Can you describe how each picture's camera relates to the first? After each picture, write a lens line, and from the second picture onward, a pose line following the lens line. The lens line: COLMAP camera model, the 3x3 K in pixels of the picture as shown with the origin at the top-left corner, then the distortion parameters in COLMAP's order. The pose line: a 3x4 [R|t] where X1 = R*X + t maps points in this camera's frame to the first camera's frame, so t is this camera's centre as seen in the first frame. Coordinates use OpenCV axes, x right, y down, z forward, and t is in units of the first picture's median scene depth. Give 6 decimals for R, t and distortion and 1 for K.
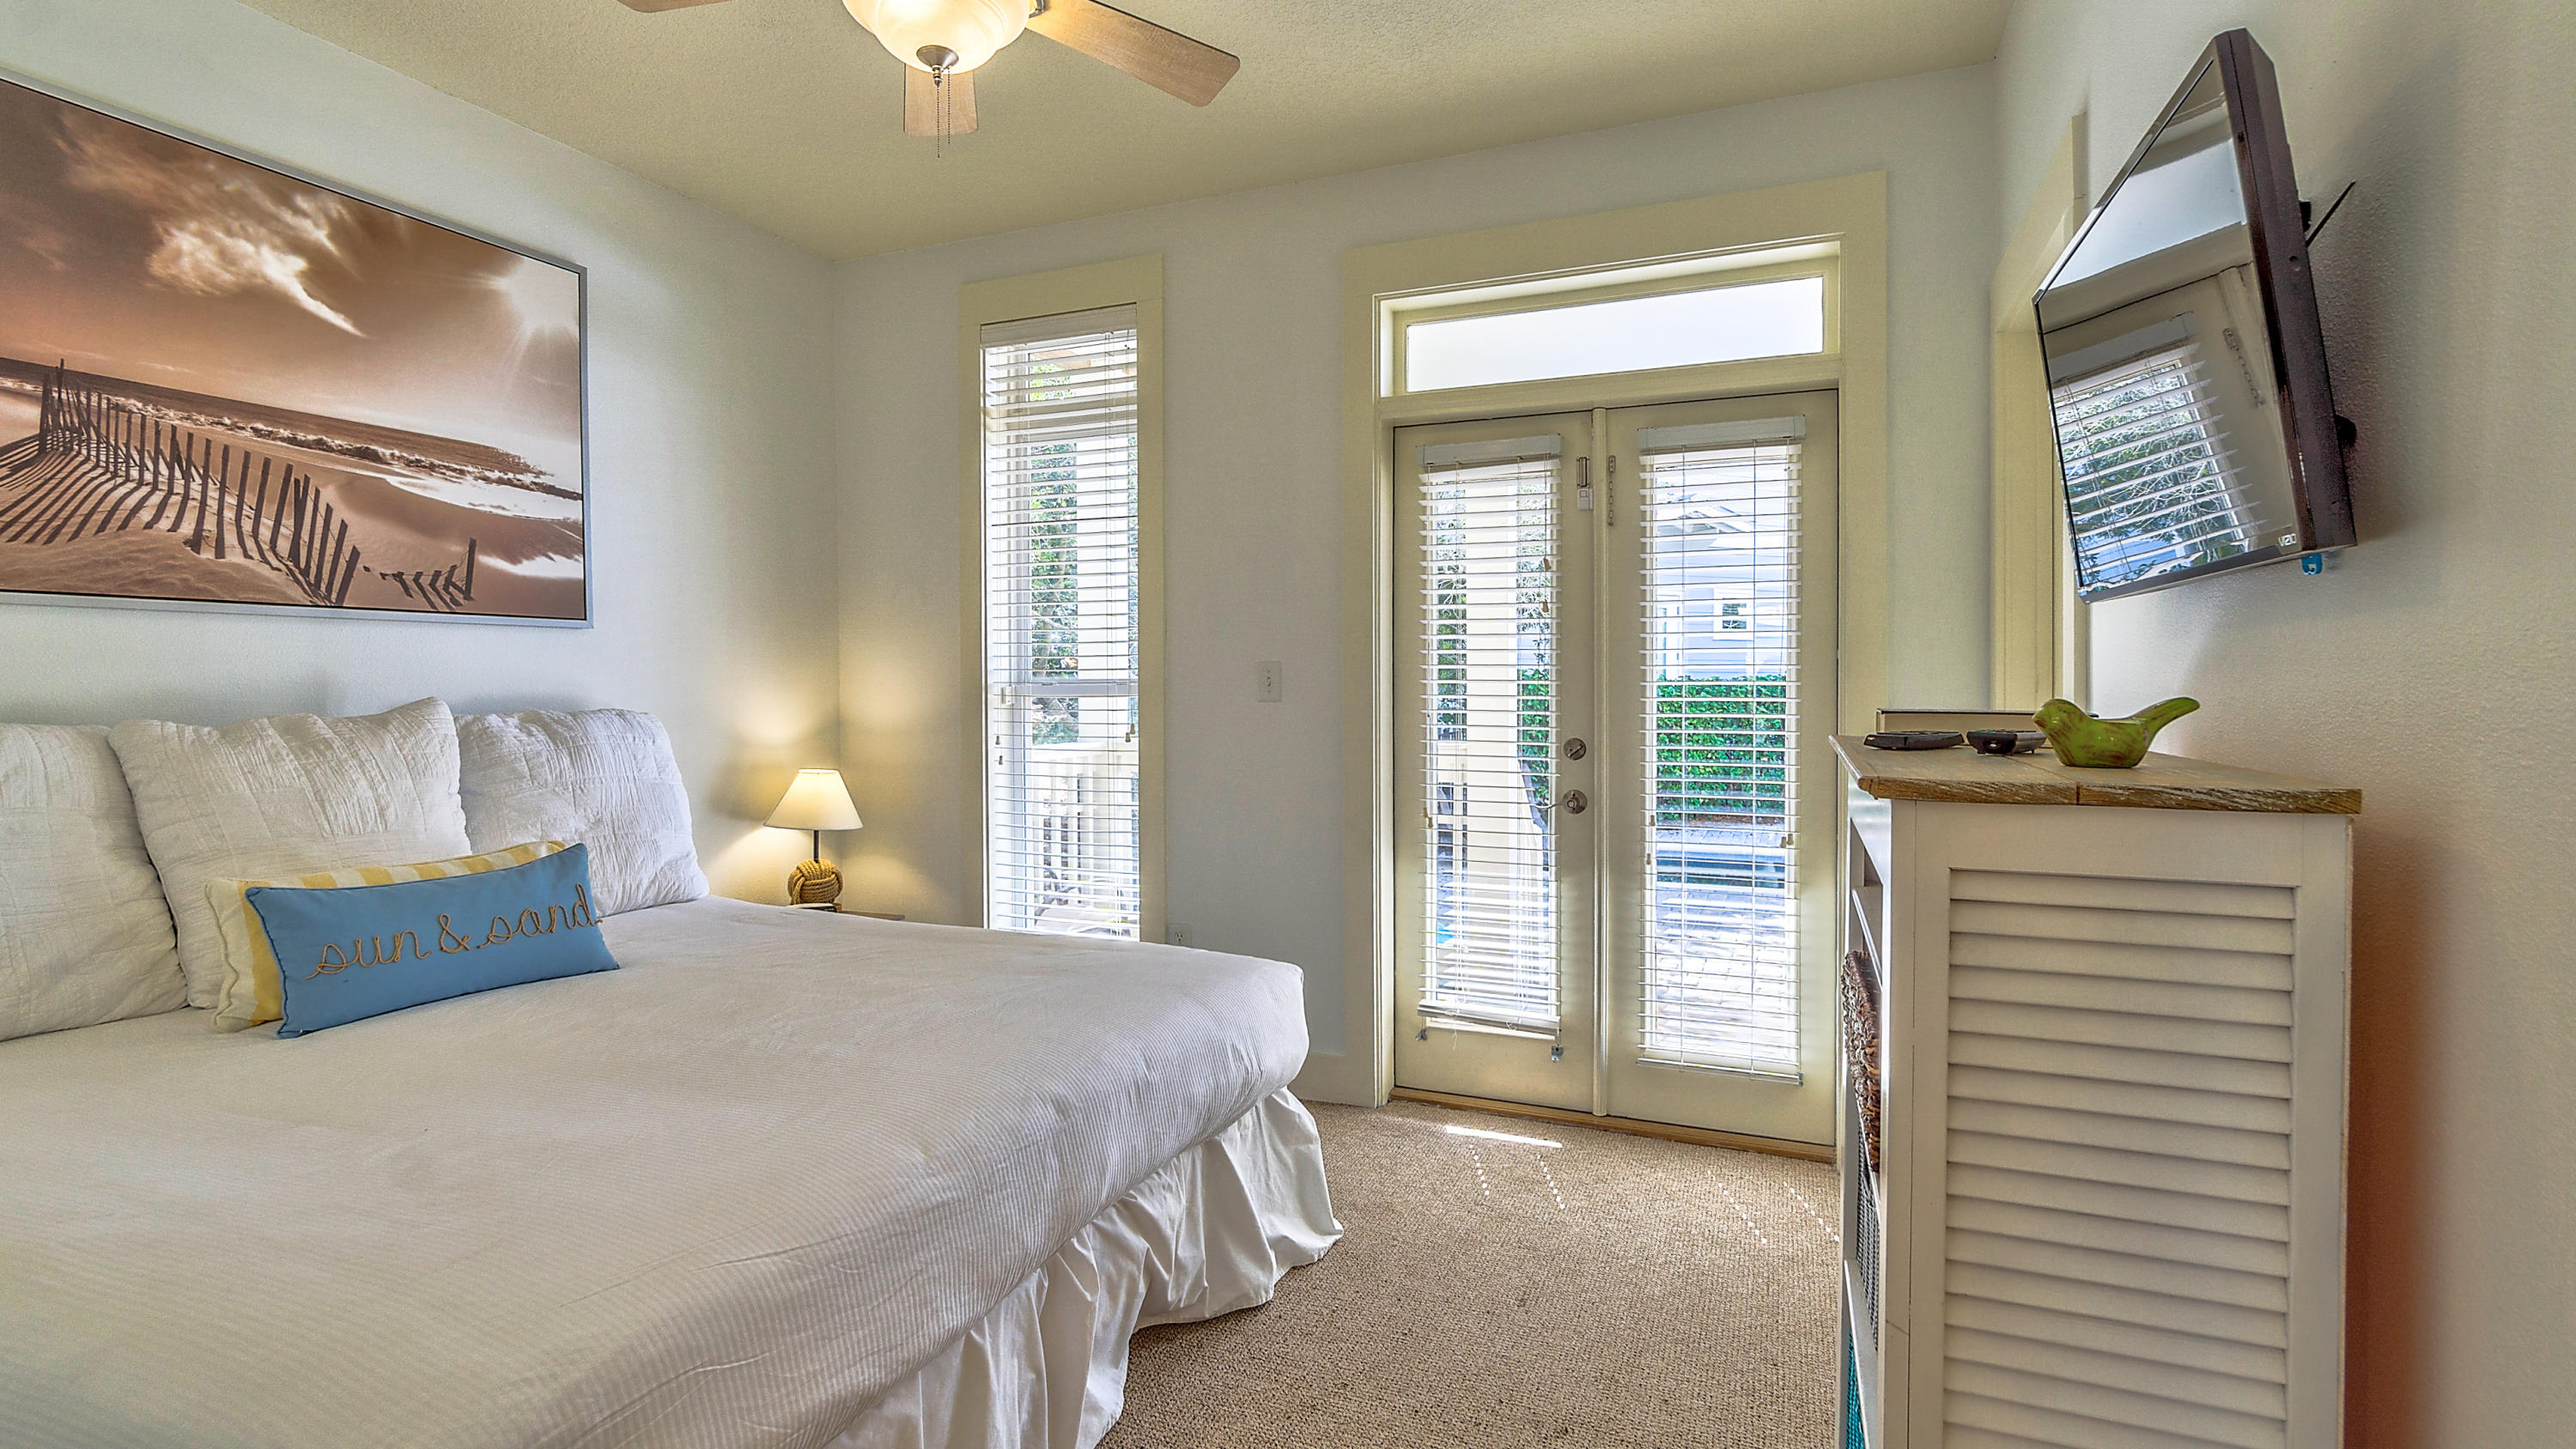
lens RADIAL K [[1142.6, 0, 1270.1], [0, 1142.6, 721.9], [0, 0, 1]] dist [0.004301, 0.000728]
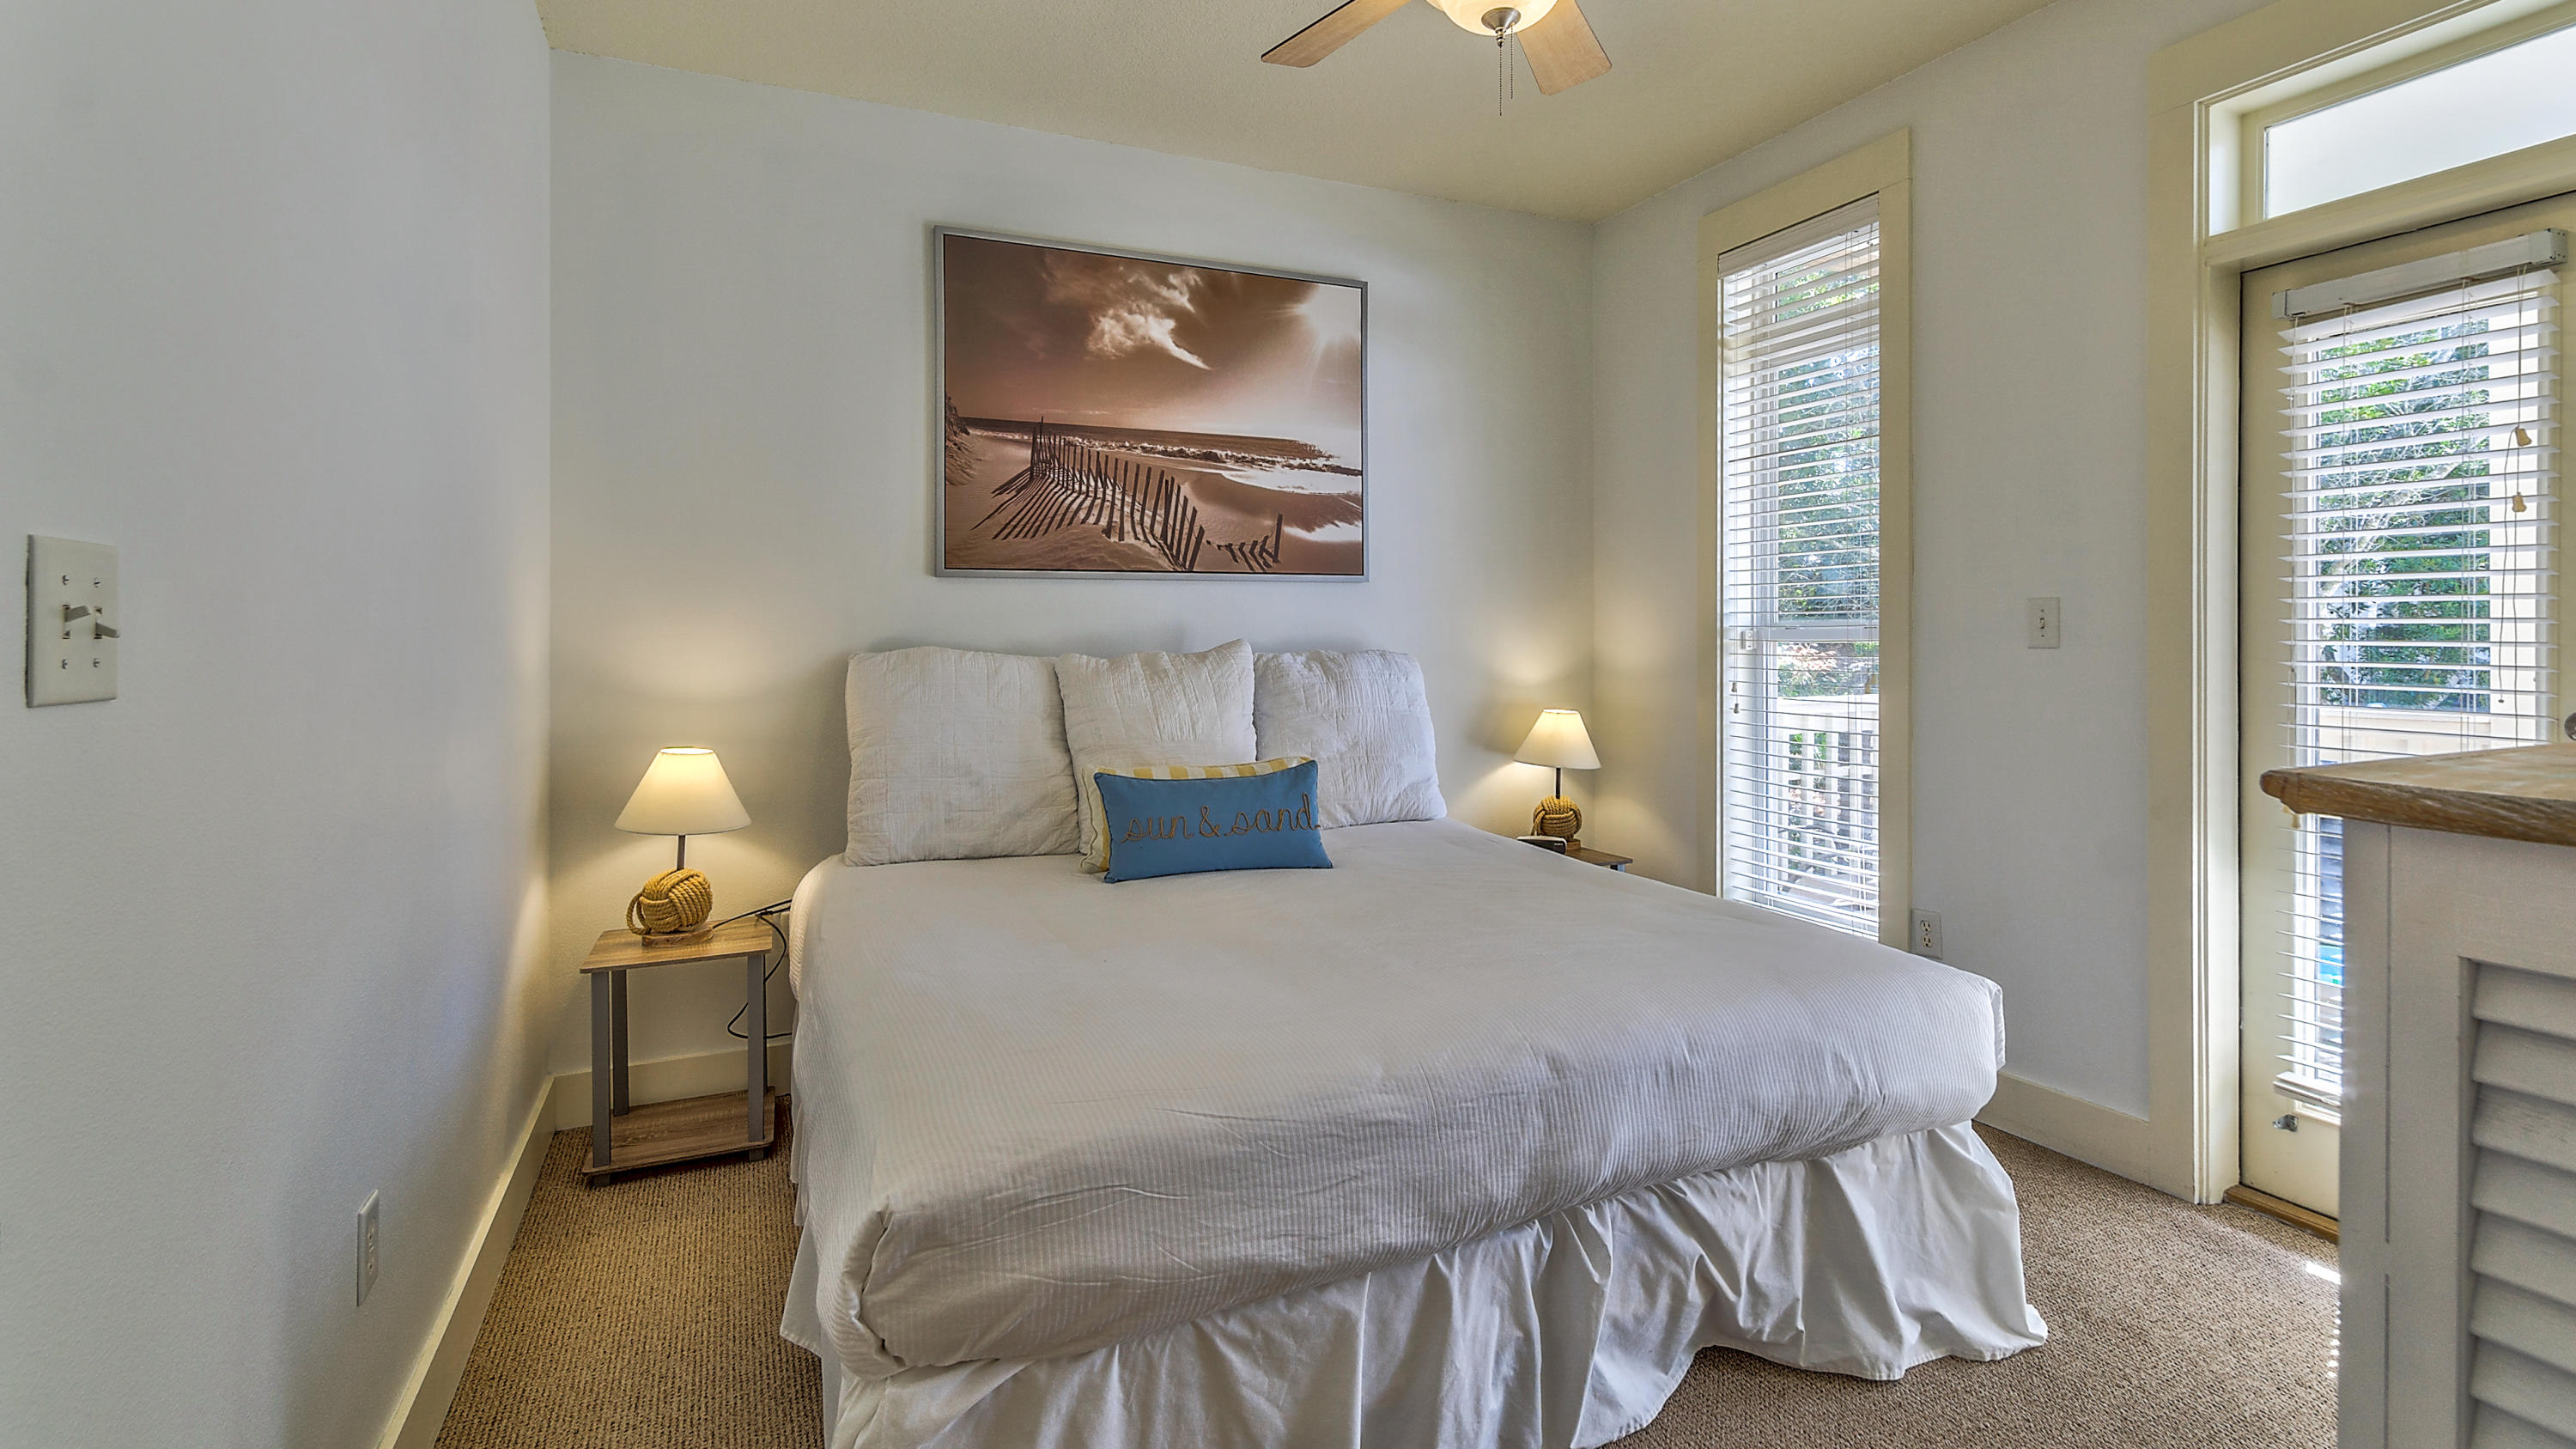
lens RADIAL K [[1137.0, 0, 1286.2], [0, 1137.0, 646.7], [0, 0, 1]] dist [0.000997, 0.000307]
pose [[0.752009, 0.007284, -0.659112, 0.163296], [-0.019555, 0.999745, -0.011263, 0.000491], [0.658863, 0.021359, 0.751960, 0.074461]]
